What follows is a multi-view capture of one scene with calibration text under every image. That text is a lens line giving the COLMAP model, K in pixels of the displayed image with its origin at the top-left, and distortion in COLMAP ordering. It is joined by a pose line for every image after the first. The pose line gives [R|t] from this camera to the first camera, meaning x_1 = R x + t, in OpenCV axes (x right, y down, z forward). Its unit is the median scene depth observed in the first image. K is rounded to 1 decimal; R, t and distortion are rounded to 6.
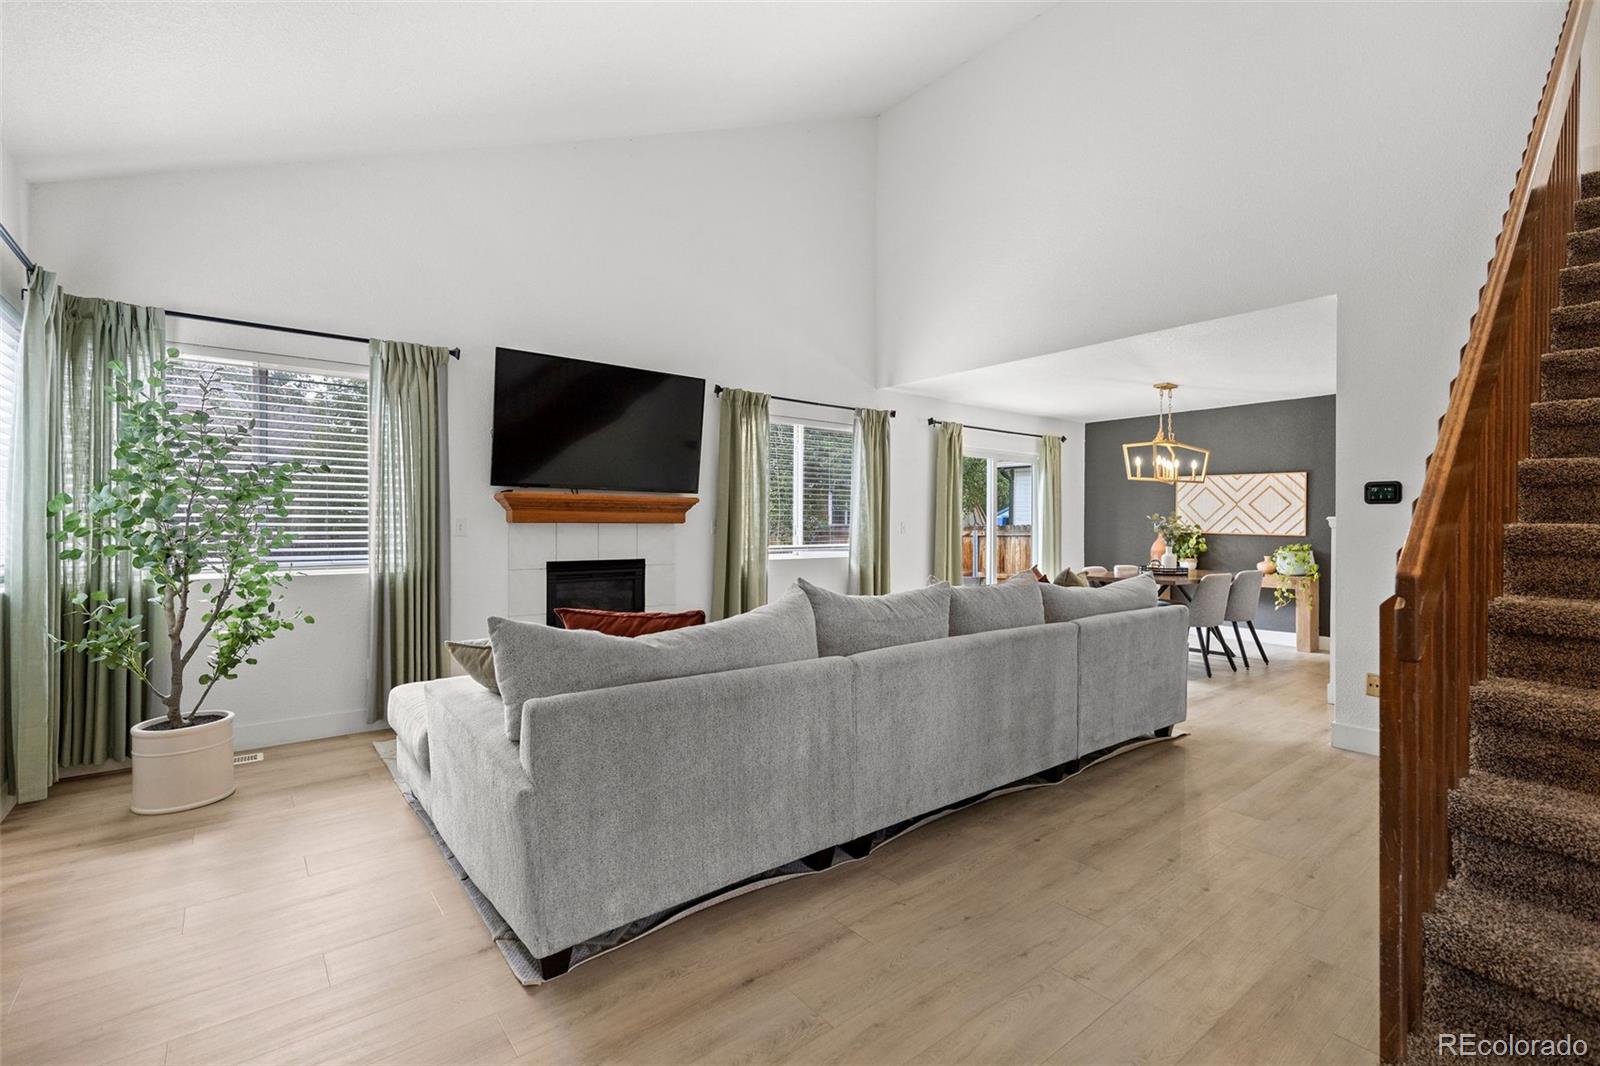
lens RADIAL K [[719.0, 0, 795.8], [0, 719.0, 527.5], [0, 0, 1]] dist [0.011057, -0.002422]
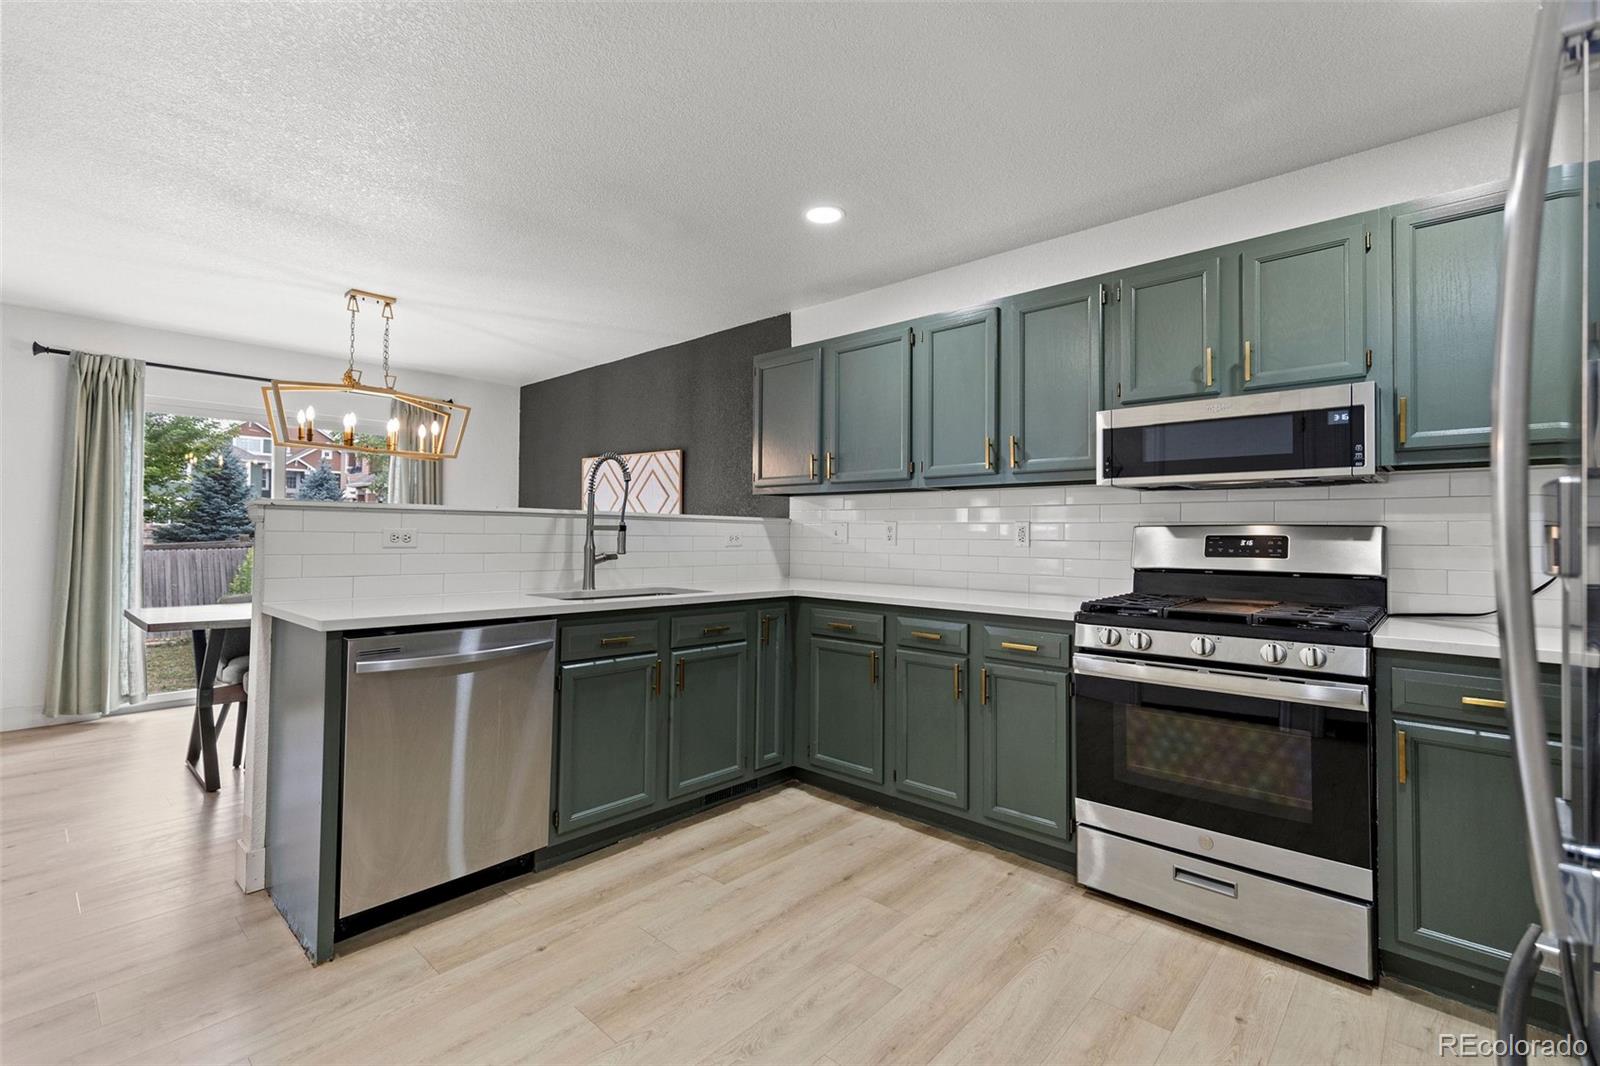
lens RADIAL K [[719.0, 0, 803.4], [0, 719.0, 518.3], [0, 0, 1]] dist [0.011057, -0.002422]
pose [[0.986503, 0.006218, 0.163627, 0.700492], [-0.002084, 0.999675, -0.025427, 0.006012], [-0.163732, 0.024743, 0.986195, 0.304980]]
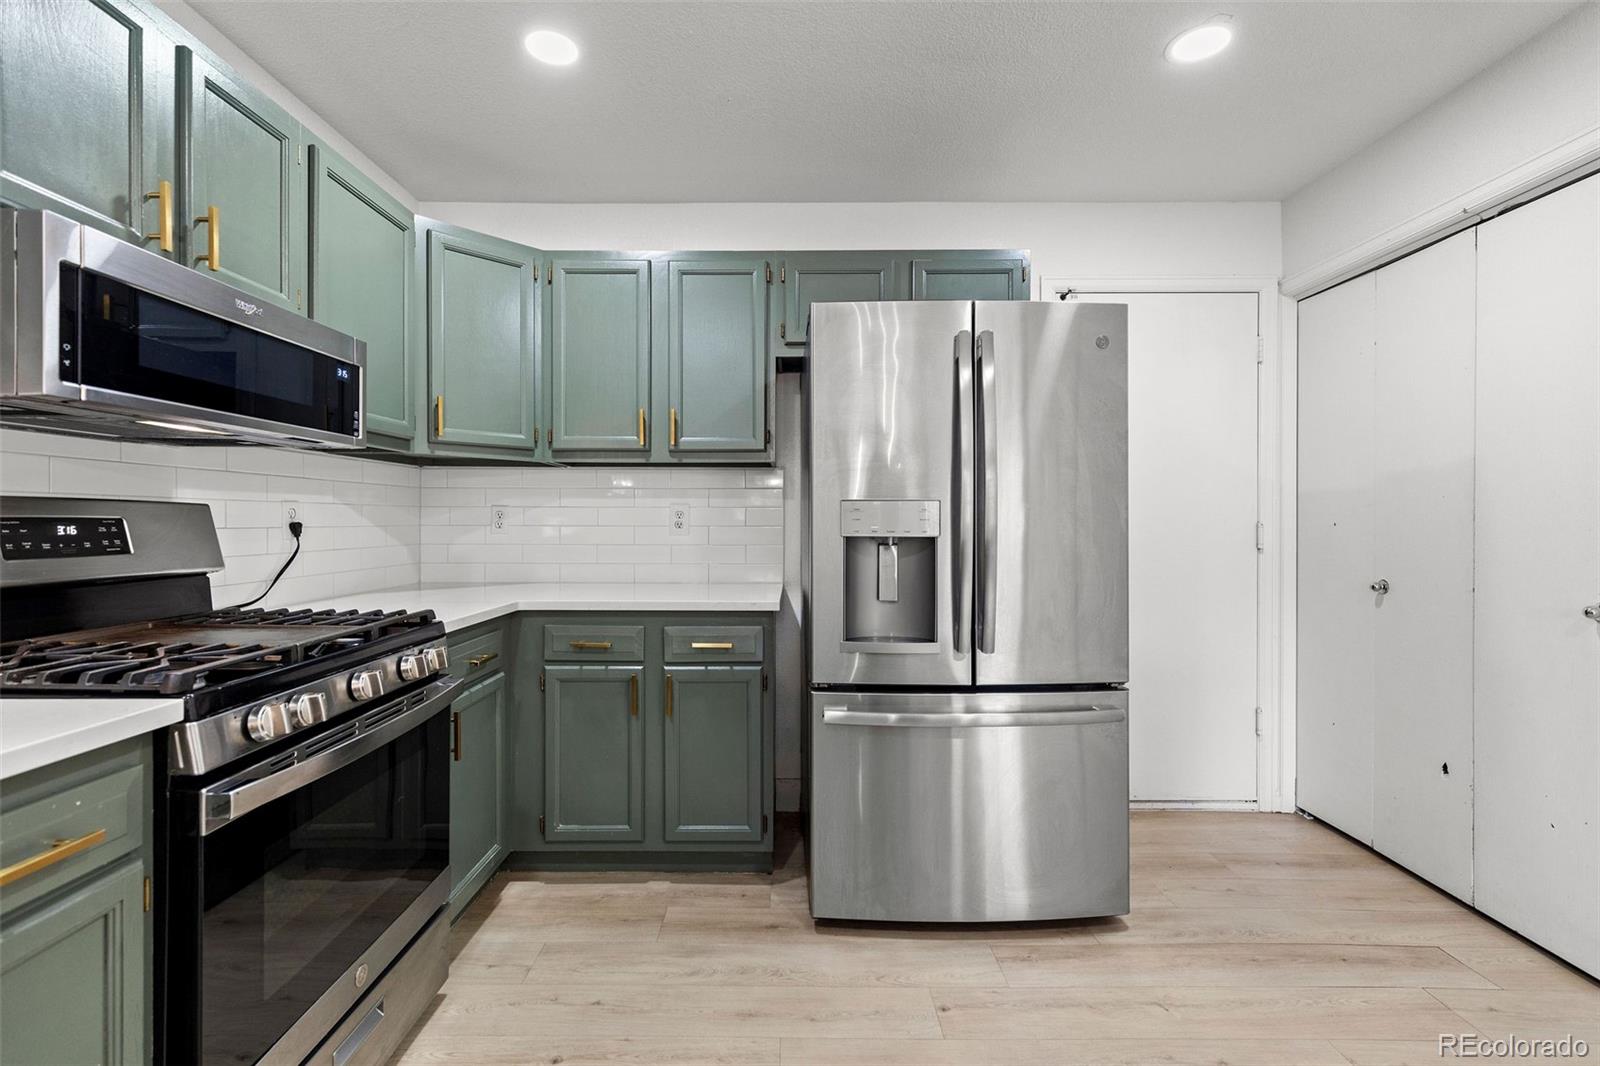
lens RADIAL K [[719.0, 0, 788.0], [0, 719.0, 519.2], [0, 0, 1]] dist [0.011057, -0.002422]
pose [[-0.779632, -0.004545, 0.626221, 0.697092], [-0.001704, 0.999985, 0.005136, 0.004132], [-0.626235, 0.002937, -0.779629, 0.651240]]
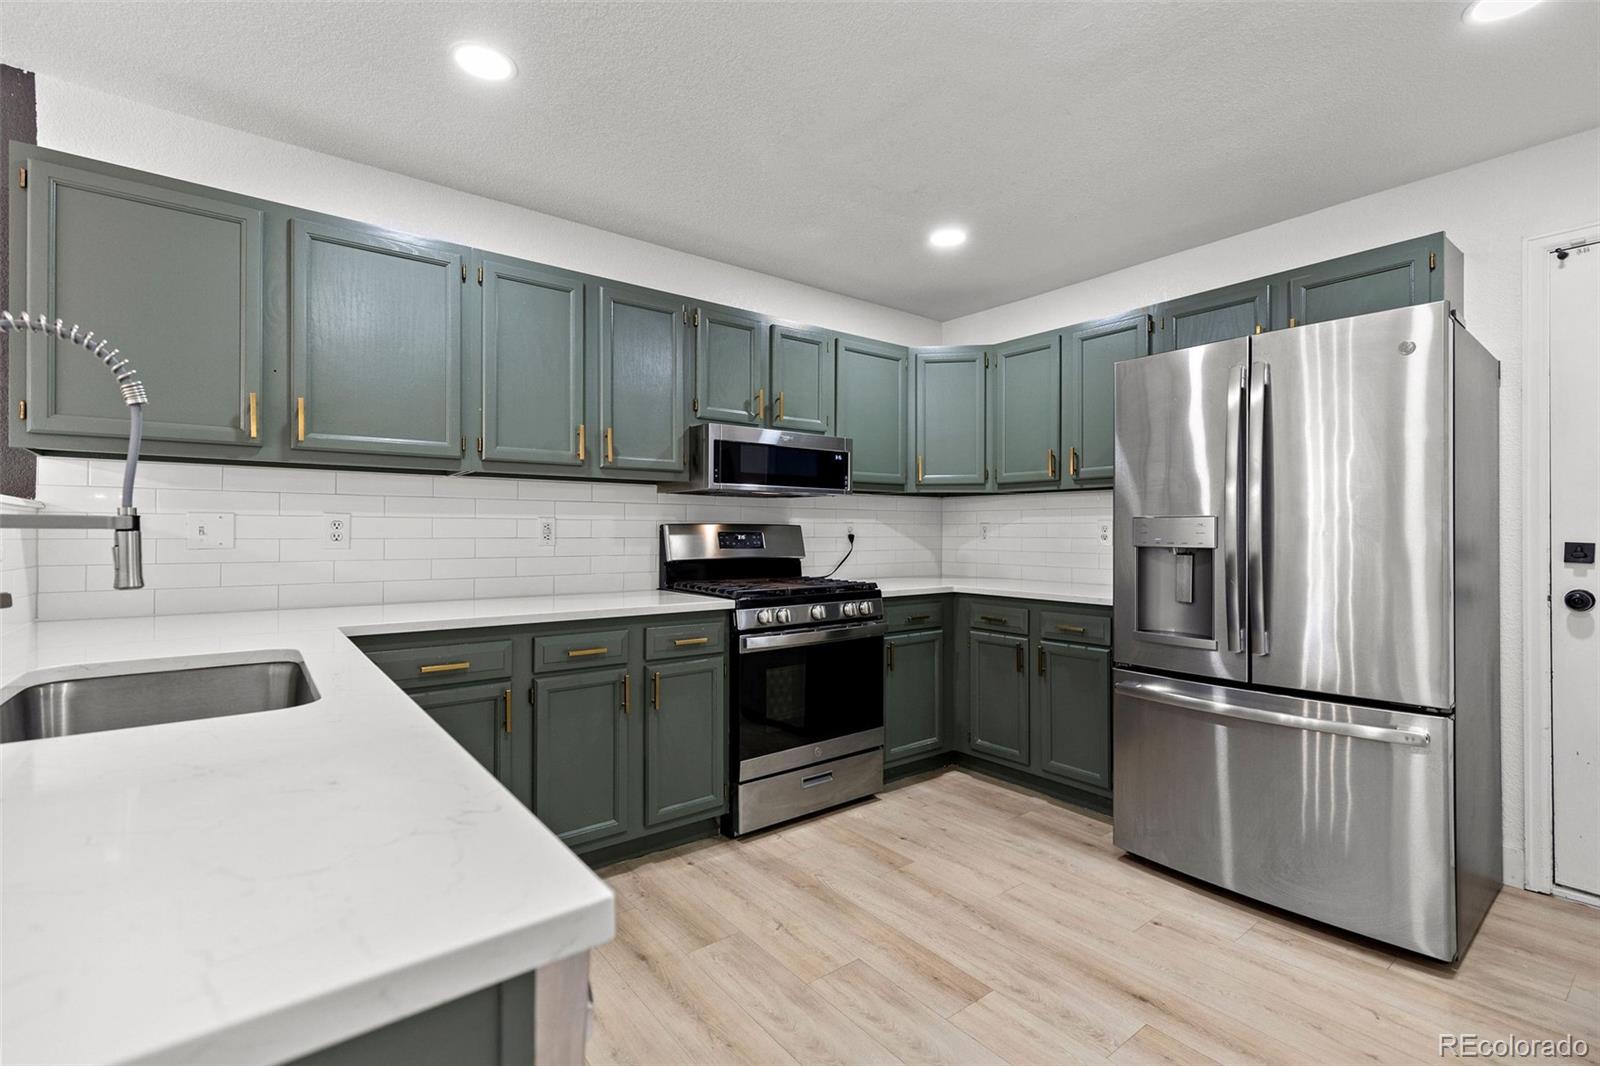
lens RADIAL K [[719.0, 0, 805.7], [0, 719.0, 524.7], [0, 0, 1]] dist [0.011057, -0.002422]
pose [[0.004265, 0.005631, 0.999975, 0.501310], [0.002460, 0.999981, -0.005641, 0.003124], [-0.999988, 0.002484, 0.004251, 0.575915]]
